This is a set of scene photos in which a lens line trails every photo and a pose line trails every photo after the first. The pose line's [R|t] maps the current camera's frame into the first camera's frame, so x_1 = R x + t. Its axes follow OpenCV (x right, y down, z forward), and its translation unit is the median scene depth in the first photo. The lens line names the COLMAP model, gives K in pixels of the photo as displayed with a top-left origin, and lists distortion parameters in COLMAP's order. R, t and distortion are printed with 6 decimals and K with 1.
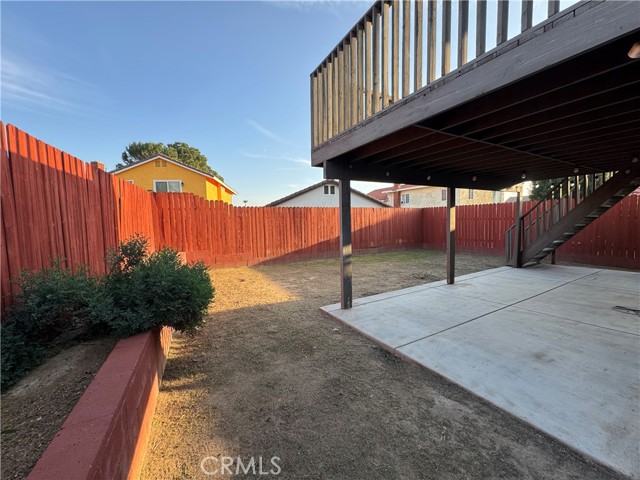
lens RADIAL K [[253.7, 0, 320.0], [0, 253.7, 240.0], [0, 0, 1]] dist [0.001950, -0.000008]
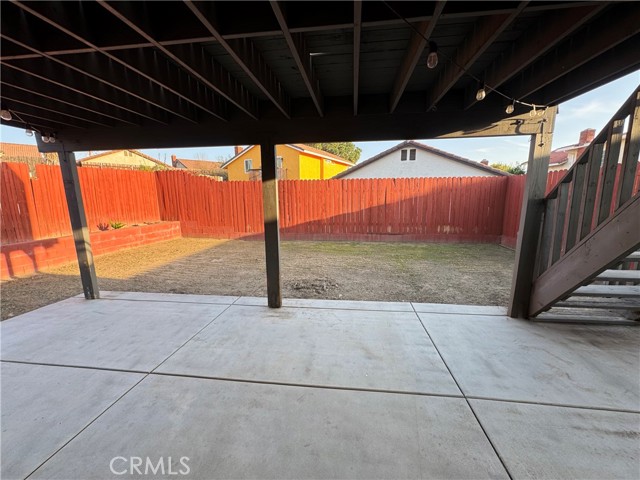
lens RADIAL K [[253.7, 0, 320.0], [0, 253.7, 240.0], [0, 0, 1]] dist [0.001950, -0.000008]
pose [[0.795169, 0.120536, -0.594288, 0.555885], [-0.053913, 0.990217, 0.128703, -0.042862], [0.603987, -0.070301, 0.793888, 0.346753]]
